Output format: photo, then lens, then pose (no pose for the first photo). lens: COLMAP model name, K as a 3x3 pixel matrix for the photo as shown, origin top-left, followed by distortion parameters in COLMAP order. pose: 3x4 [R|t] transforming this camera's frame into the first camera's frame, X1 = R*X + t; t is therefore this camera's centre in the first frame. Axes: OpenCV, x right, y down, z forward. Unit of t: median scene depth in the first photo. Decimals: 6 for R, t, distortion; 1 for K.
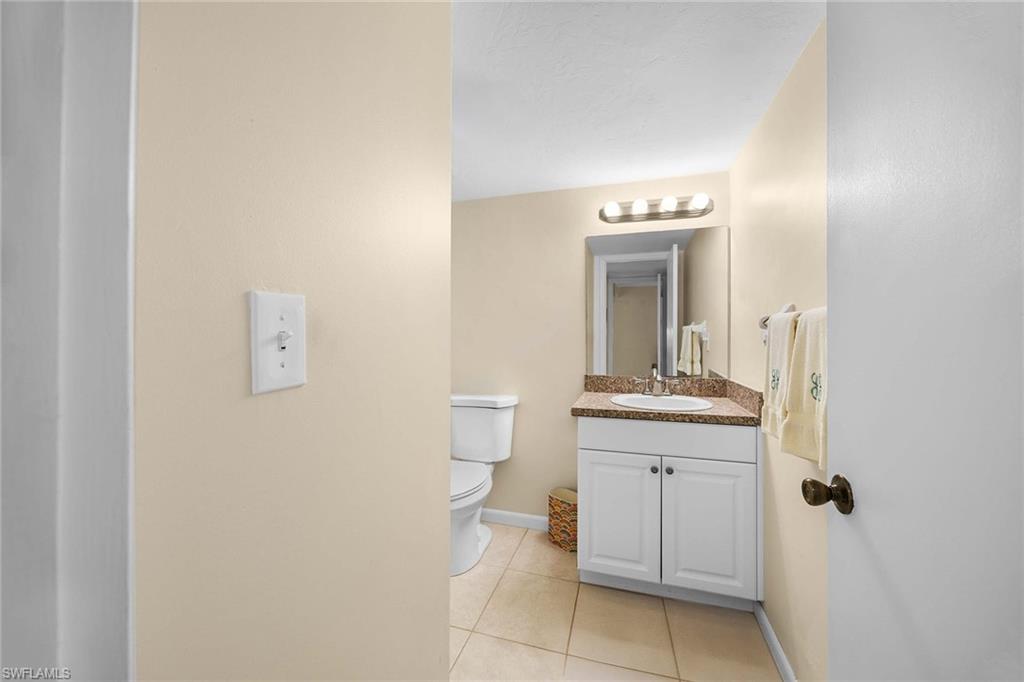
lens RADIAL K [[393.9, 0, 511.6], [0, 393.9, 339.4], [0, 0, 1]] dist [0.009394, -0.000221]
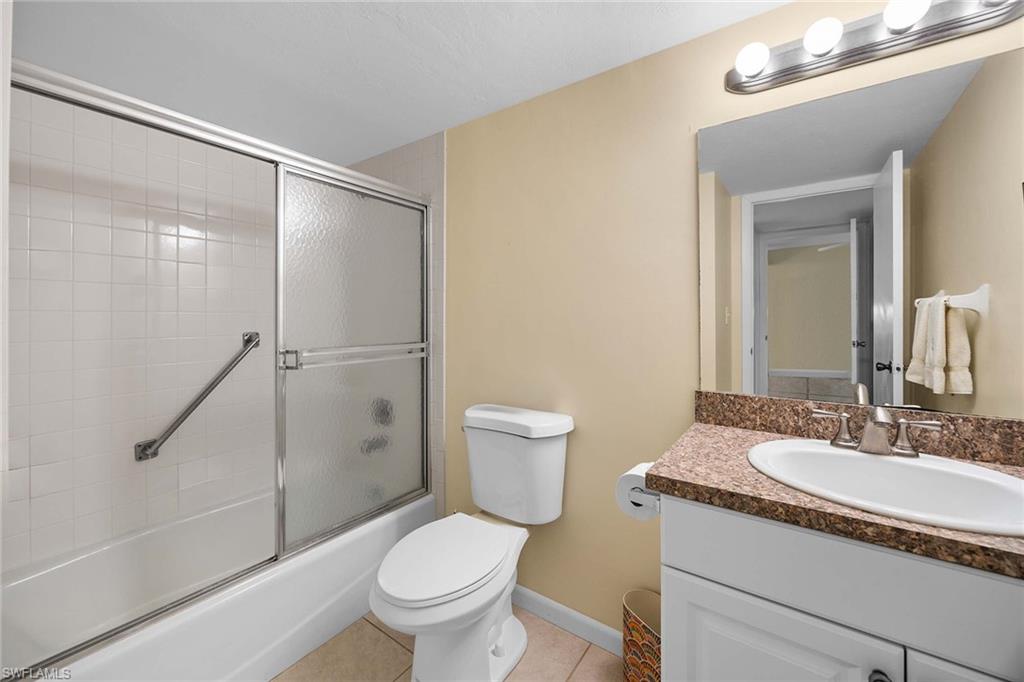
lens RADIAL K [[393.9, 0, 492.9], [0, 393.9, 321.1], [0, 0, 1]] dist [0.009394, -0.000221]
pose [[0.934638, -0.002871, -0.355589, 0.120712], [0.002140, 0.999995, -0.002449, -0.004009], [0.355594, 0.001528, 0.934639, 0.404052]]
